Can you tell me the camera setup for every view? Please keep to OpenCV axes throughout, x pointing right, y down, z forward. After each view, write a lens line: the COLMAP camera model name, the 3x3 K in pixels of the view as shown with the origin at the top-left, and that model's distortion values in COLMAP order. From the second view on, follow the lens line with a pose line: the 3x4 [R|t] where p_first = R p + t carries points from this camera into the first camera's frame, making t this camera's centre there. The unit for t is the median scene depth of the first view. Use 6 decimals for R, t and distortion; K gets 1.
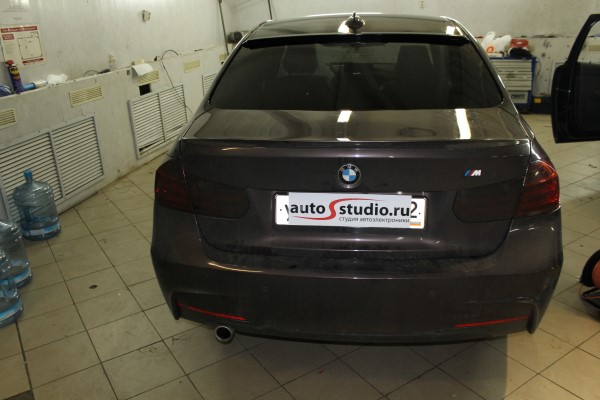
lens RADIAL K [[510.9, 0, 298.9], [0, 510.9, 200.9], [0, 0, 1]] dist [-0.135586, 0.001928]
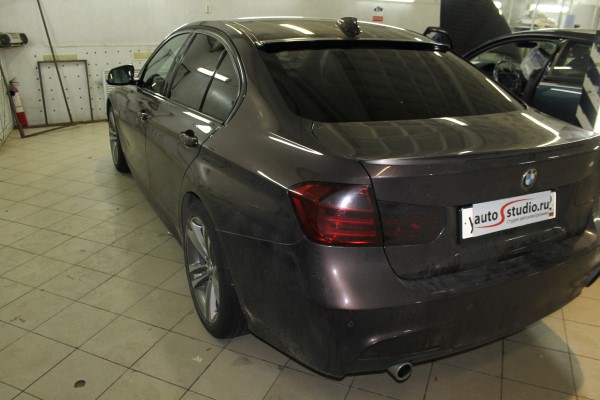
lens RADIAL K [[510.9, 0, 300.0], [0, 510.9, 199.1], [0, 0, 1]] dist [-0.135586, 0.001928]
pose [[0.824542, -0.144806, 0.546956, -0.828318], [0.149616, 0.988087, 0.036046, -0.112052], [-0.545660, 0.052112, 0.836385, 0.373994]]
